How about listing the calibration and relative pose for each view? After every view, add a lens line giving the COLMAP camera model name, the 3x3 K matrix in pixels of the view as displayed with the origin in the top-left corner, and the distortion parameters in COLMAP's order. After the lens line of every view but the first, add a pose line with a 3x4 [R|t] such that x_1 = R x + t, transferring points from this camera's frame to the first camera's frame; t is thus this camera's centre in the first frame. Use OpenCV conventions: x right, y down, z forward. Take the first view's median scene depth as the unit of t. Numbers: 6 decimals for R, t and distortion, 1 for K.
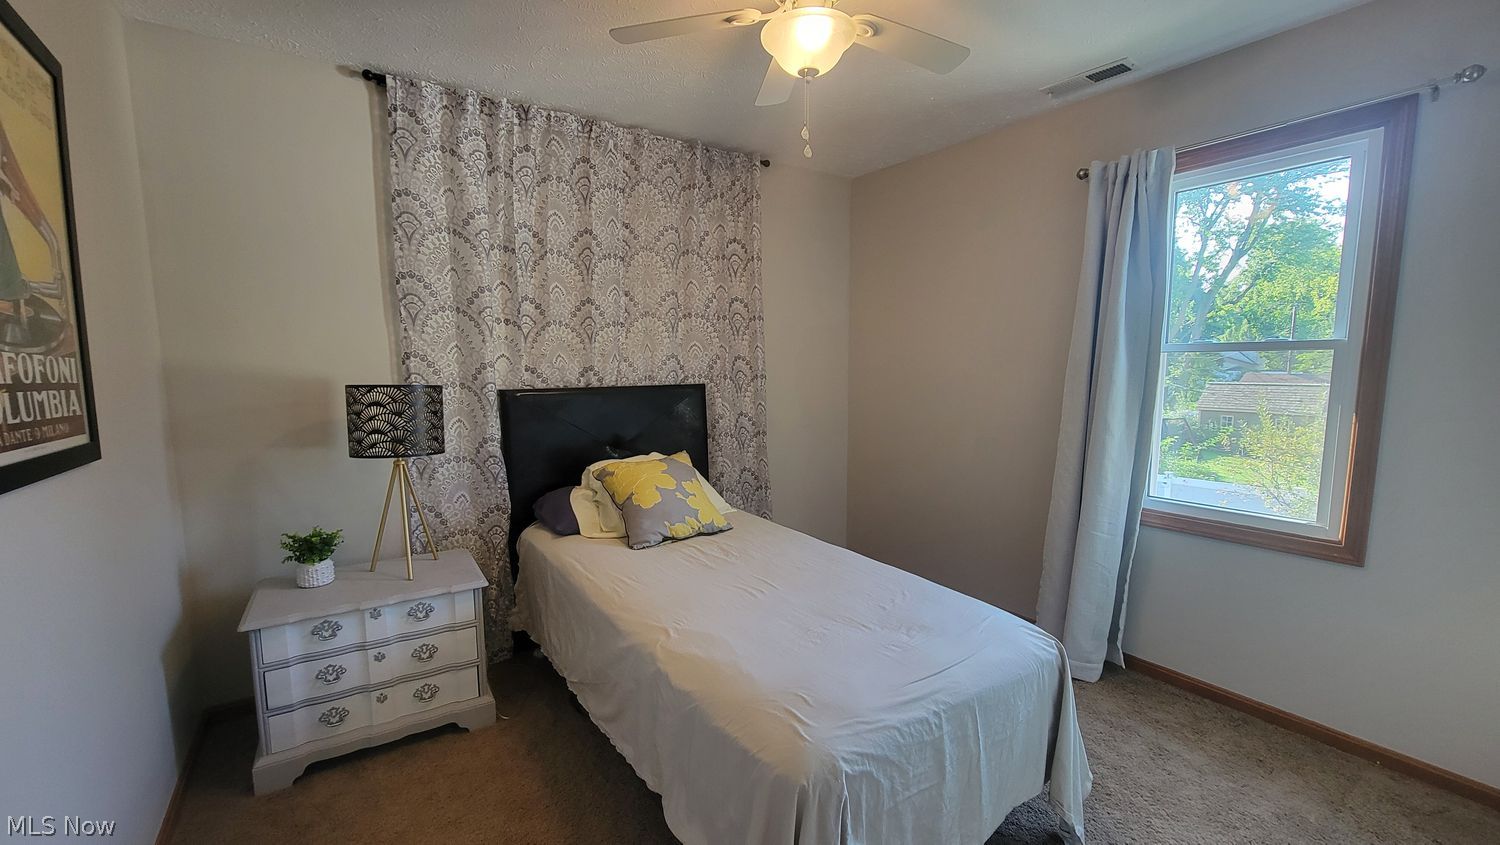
lens RADIAL K [[612.1, 0, 755.8], [0, 612.1, 435.3], [0, 0, 1]] dist [-0.002166, -0.000242]
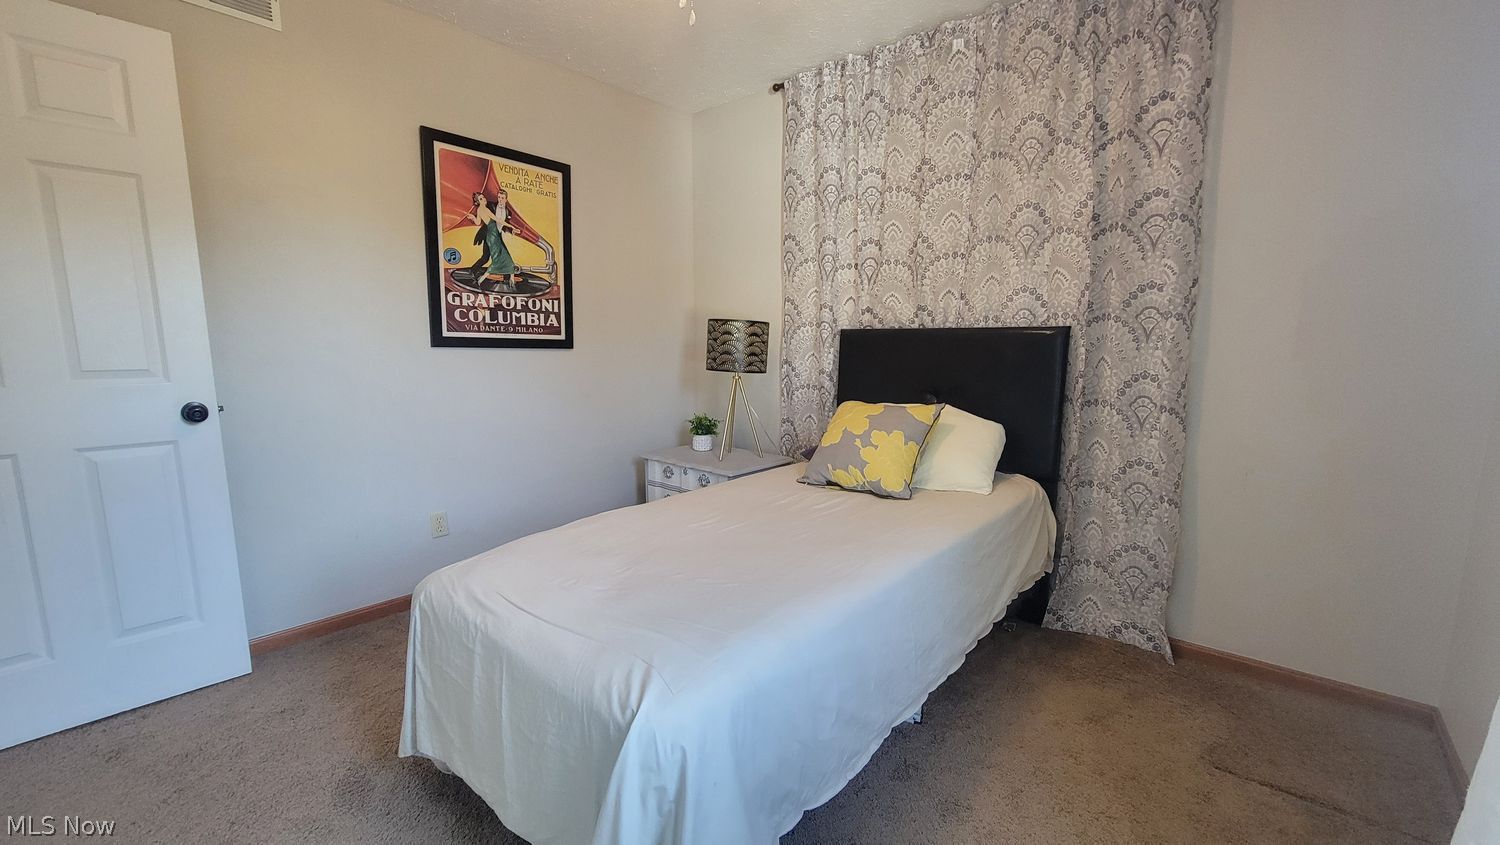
lens RADIAL K [[612.1, 0, 755.8], [0, 612.1, 435.3], [0, 0, 1]] dist [-0.002166, -0.000242]
pose [[0.246555, 0.154445, -0.956743, 0.691175], [-0.121509, 0.984356, 0.127590, -0.007807], [0.961481, 0.084795, 0.261464, 0.622672]]
